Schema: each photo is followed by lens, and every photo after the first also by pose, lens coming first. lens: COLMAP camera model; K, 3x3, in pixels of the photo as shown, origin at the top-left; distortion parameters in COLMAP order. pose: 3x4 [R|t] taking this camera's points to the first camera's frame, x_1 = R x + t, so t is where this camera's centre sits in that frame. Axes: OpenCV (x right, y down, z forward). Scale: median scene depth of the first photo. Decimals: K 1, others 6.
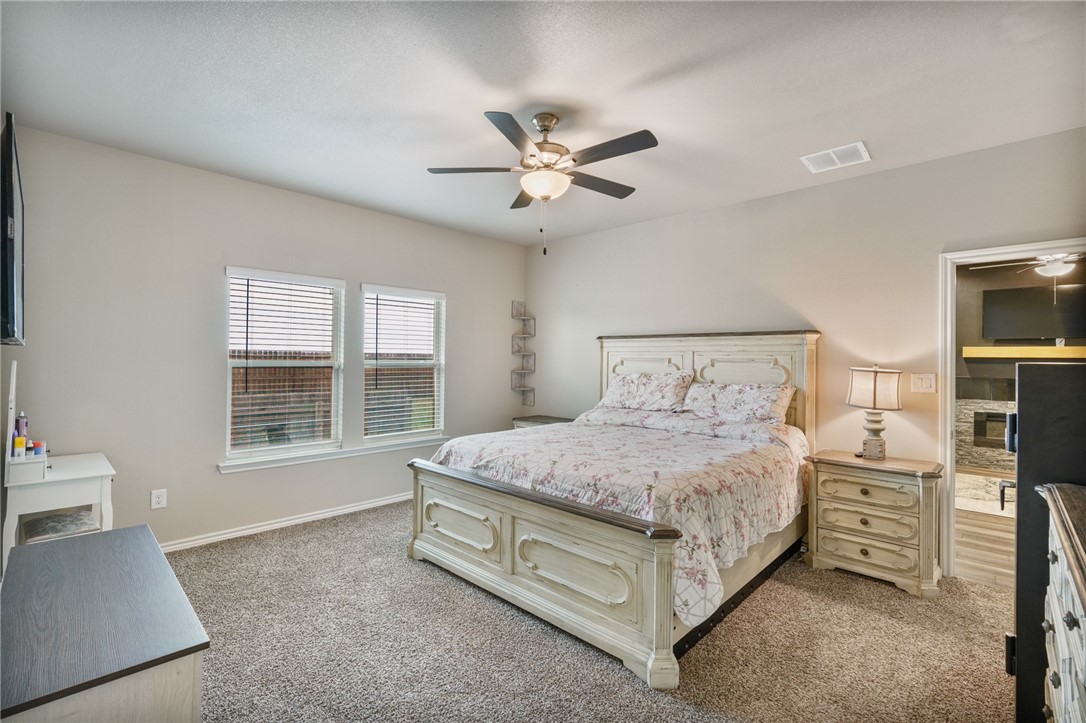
lens RADIAL K [[488.4, 0, 542.7], [0, 488.4, 358.9], [0, 0, 1]] dist [-0.026985, 0.009271]
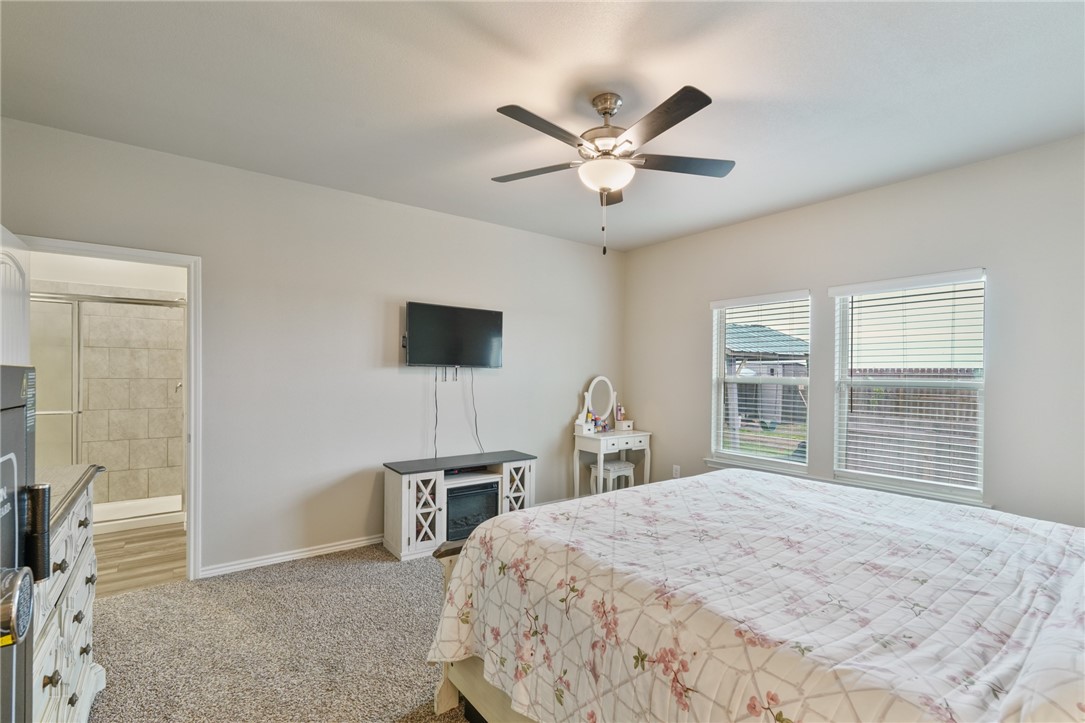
lens RADIAL K [[496.9, 0, 543.9], [0, 496.9, 377.9], [0, 0, 1]] dist [-0.000545, -0.000133]
pose [[-0.162053, -0.001509, -0.986781, 0.560314], [-0.007878, 0.999969, -0.000235, 0.007790], [0.986751, 0.007736, -0.162059, 0.635156]]
